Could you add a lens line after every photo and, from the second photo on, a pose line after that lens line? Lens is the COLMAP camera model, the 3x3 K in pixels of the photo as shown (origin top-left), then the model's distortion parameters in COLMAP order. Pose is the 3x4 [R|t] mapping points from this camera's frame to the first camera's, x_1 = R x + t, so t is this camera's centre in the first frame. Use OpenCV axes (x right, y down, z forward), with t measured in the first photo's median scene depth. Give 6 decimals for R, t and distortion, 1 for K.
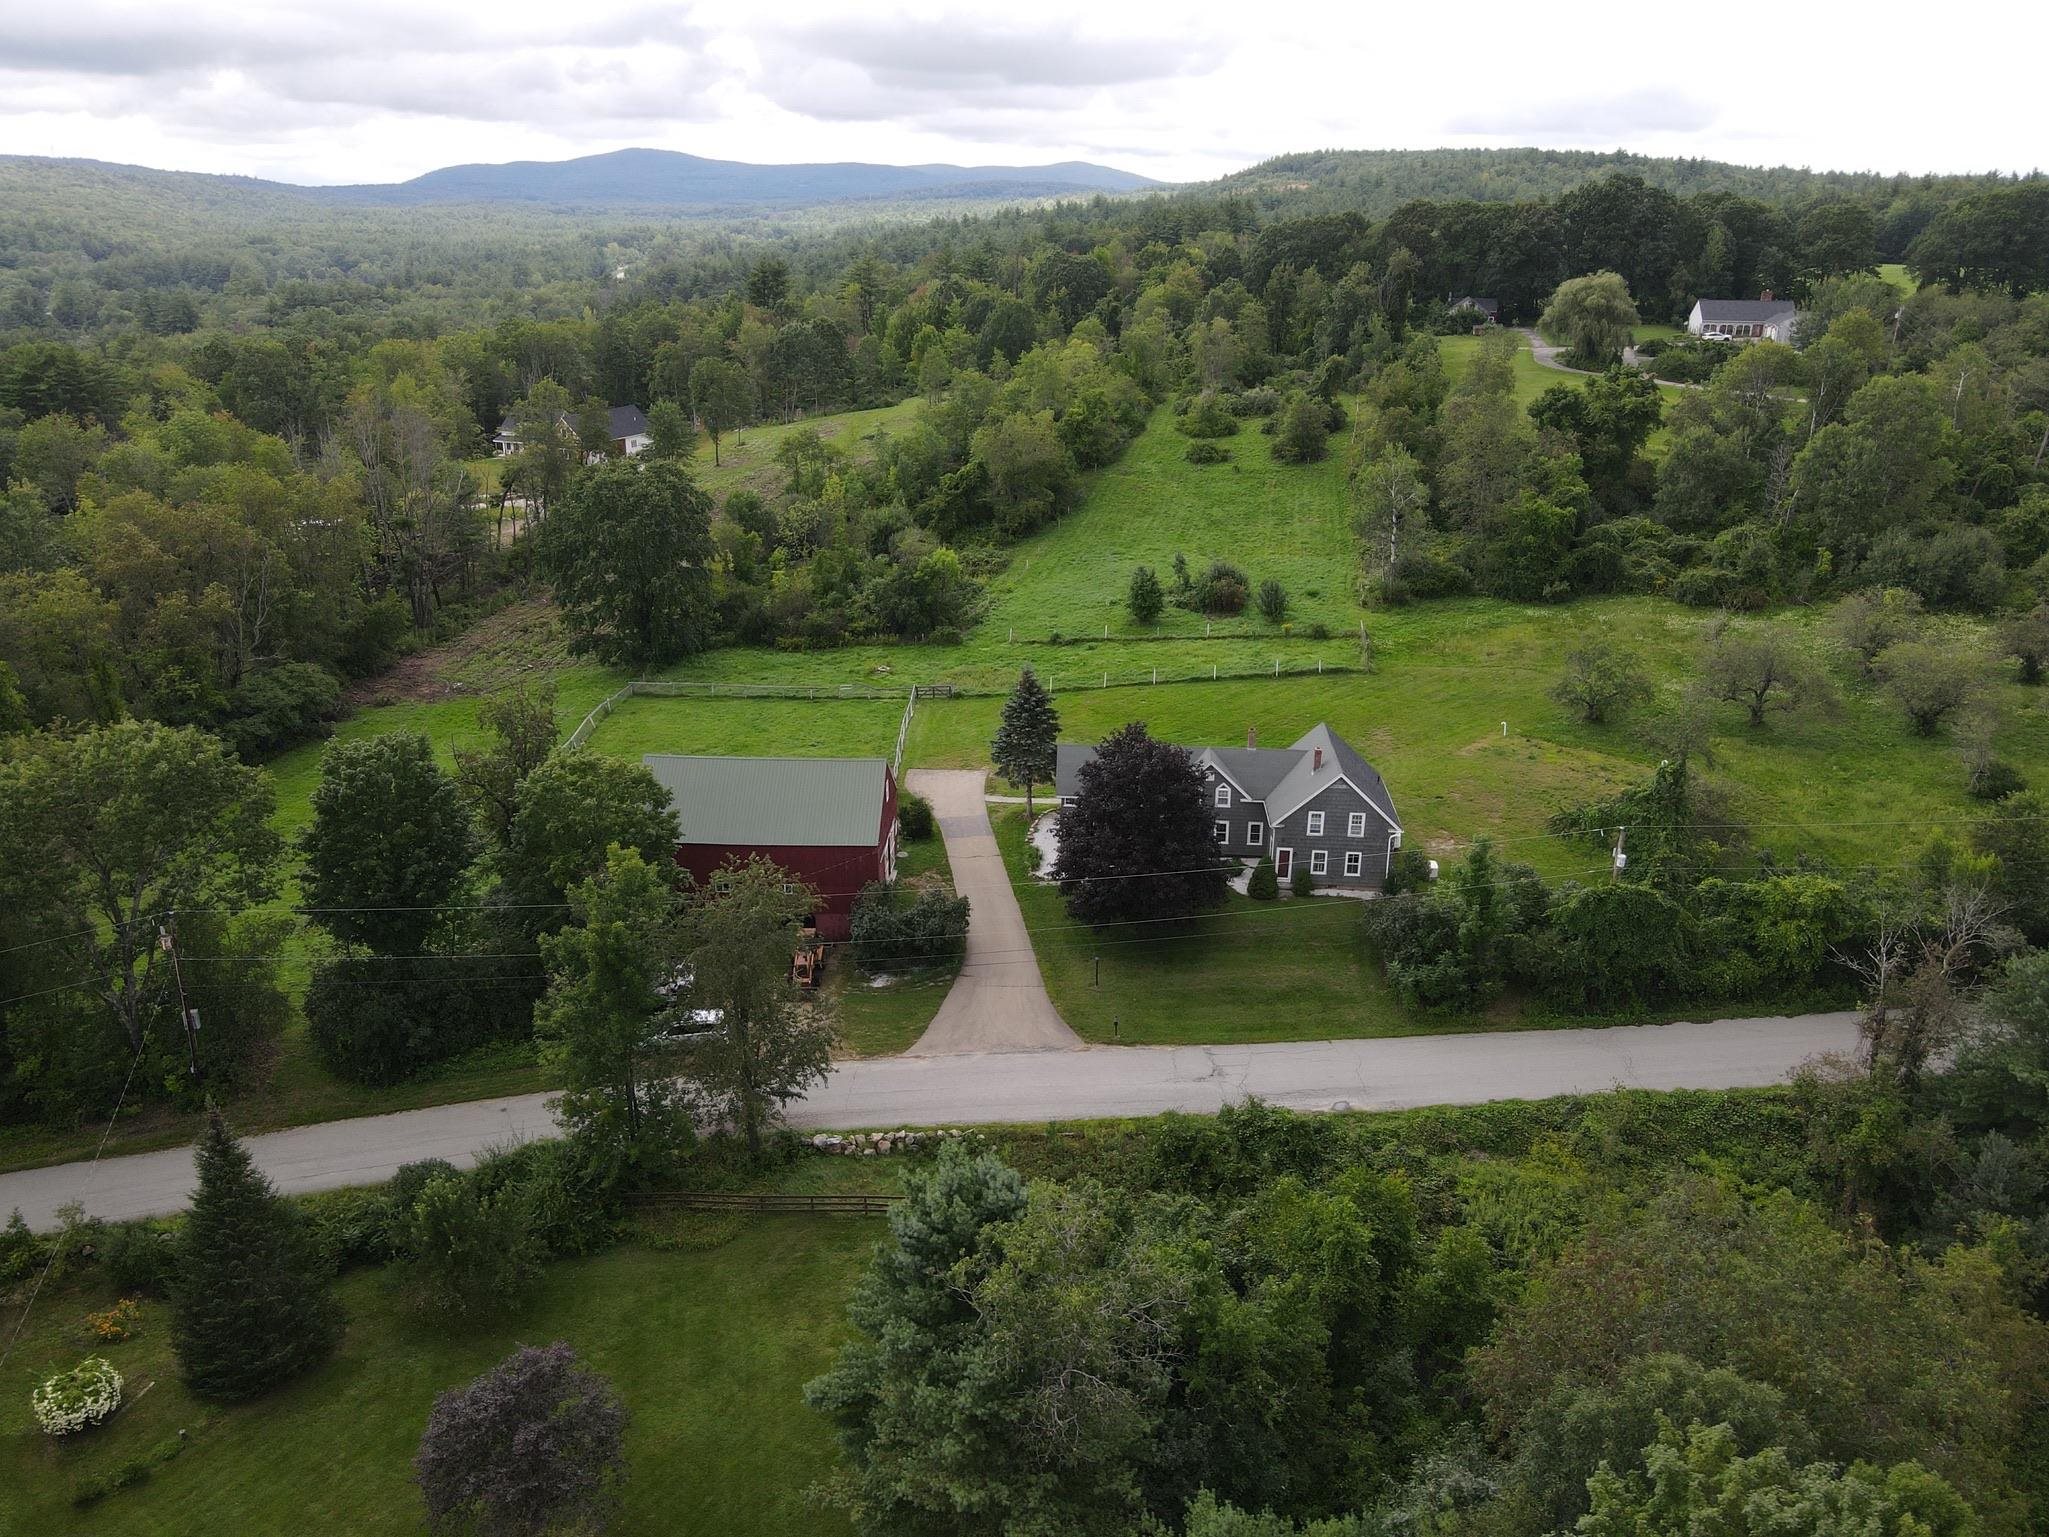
lens RADIAL K [[1512.2, 0, 1021.3], [0, 1512.2, 778.1], [0, 0, 1]] dist [-0.004522, 0.014751]
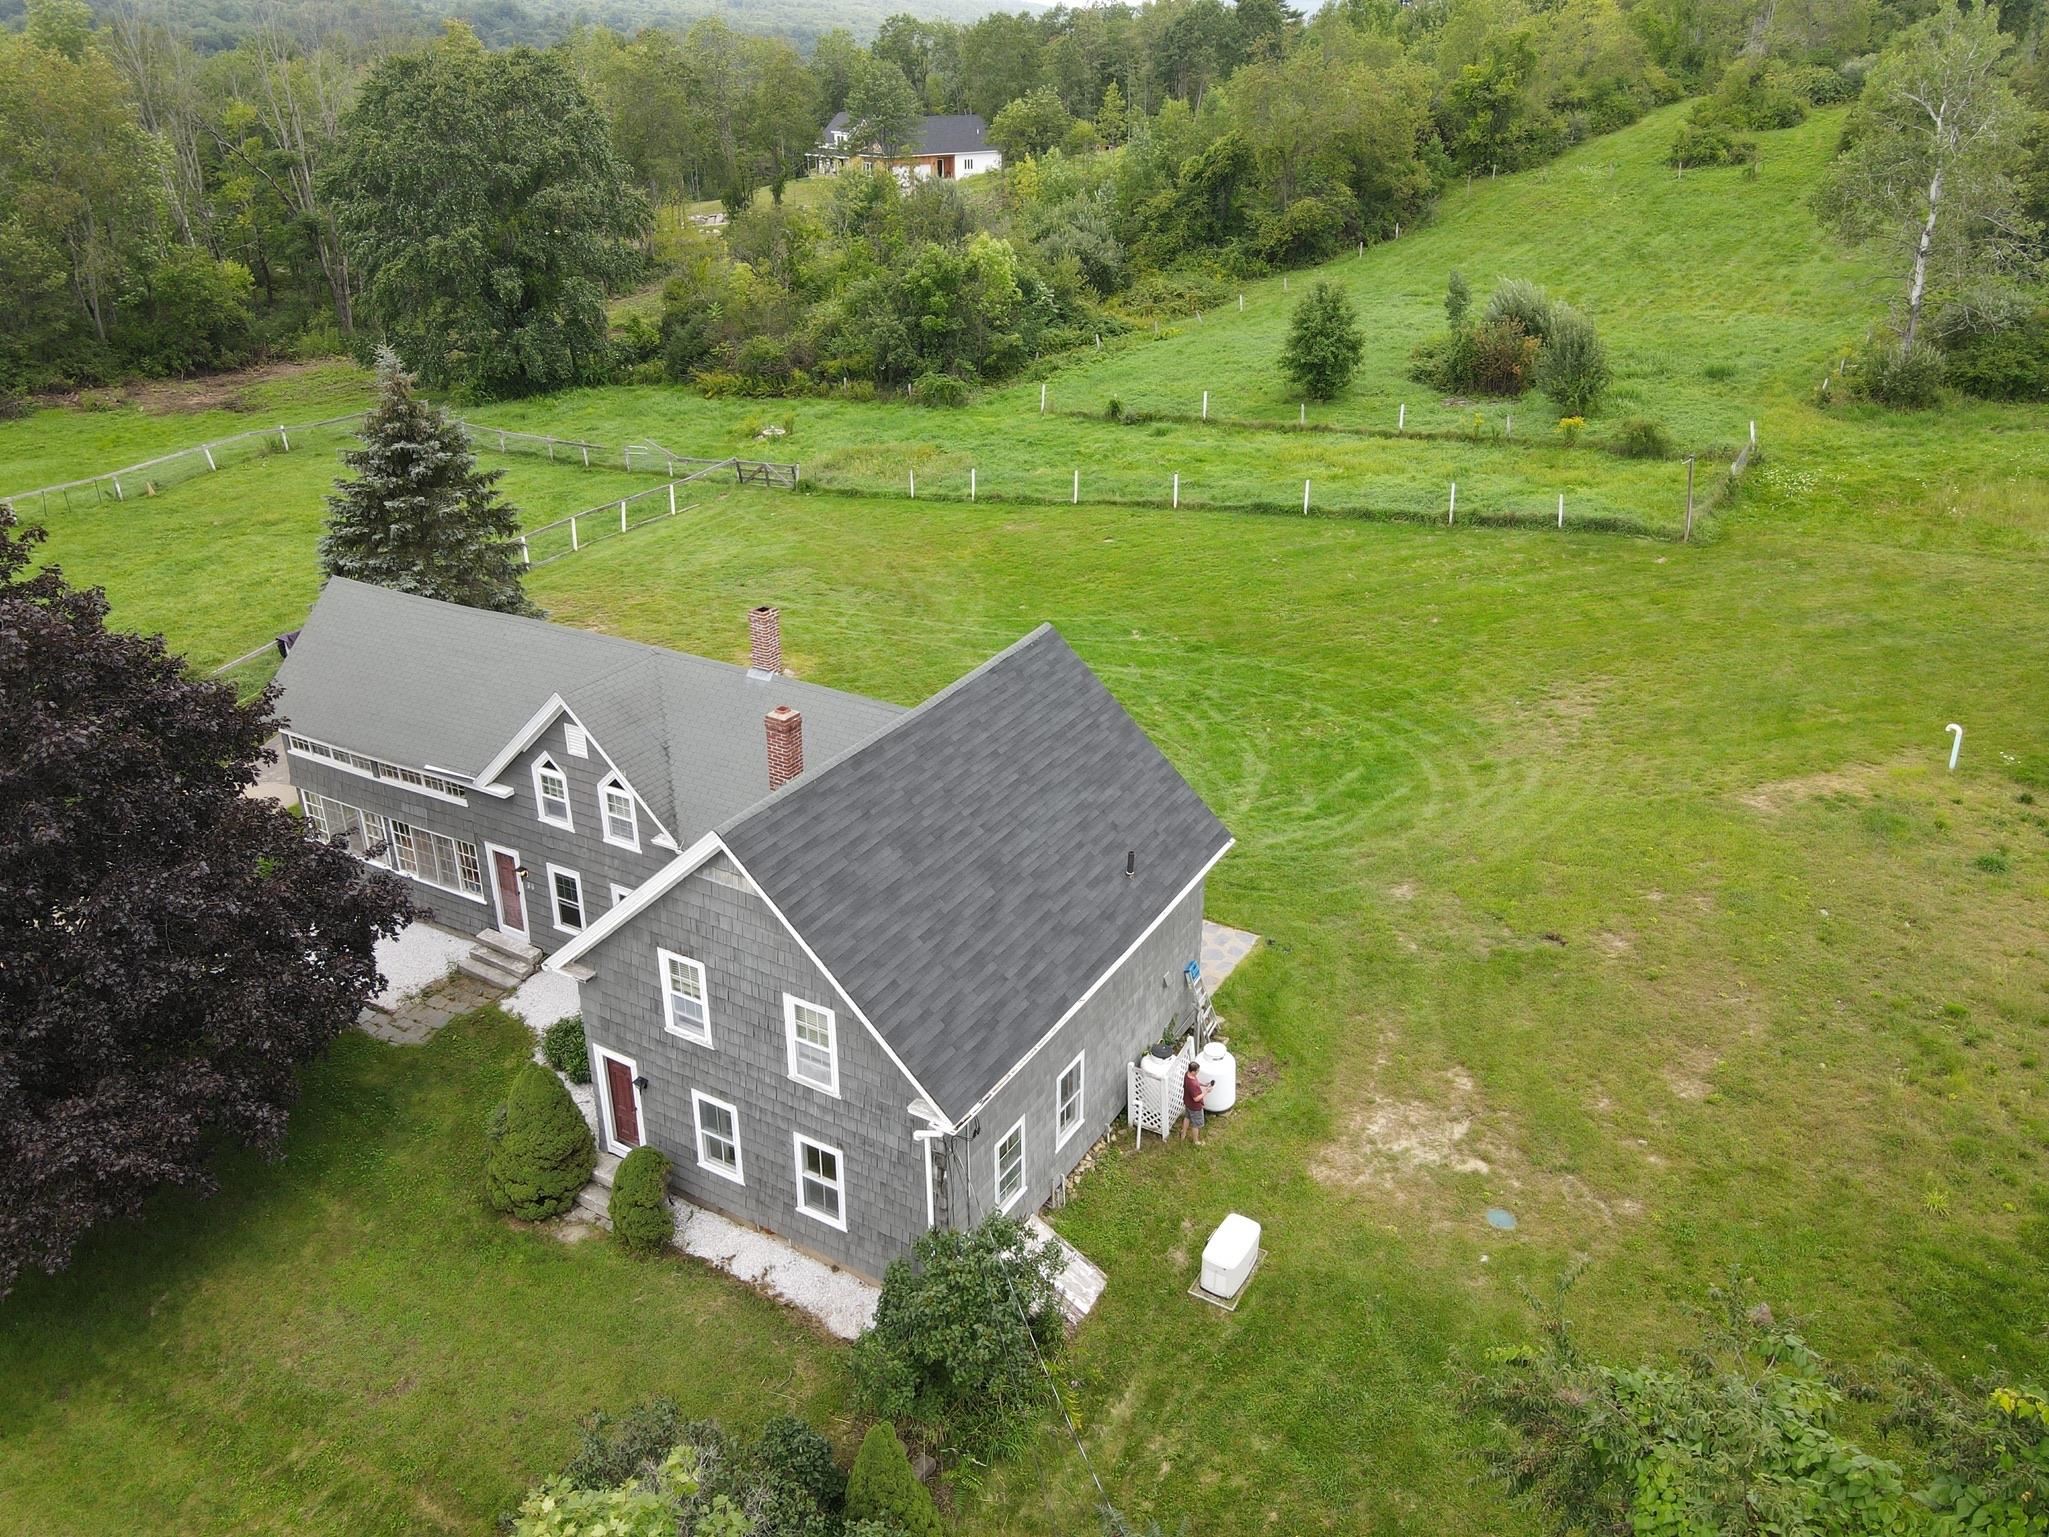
lens RADIAL K [[1512.2, 0, 1021.3], [0, 1512.2, 778.1], [0, 0, 1]] dist [-0.004522, 0.014751]
pose [[0.896077, 0.184372, -0.403798, 0.225072], [-0.144956, 0.981332, 0.126397, -0.030822], [0.419564, -0.054728, 0.906074, 0.522037]]
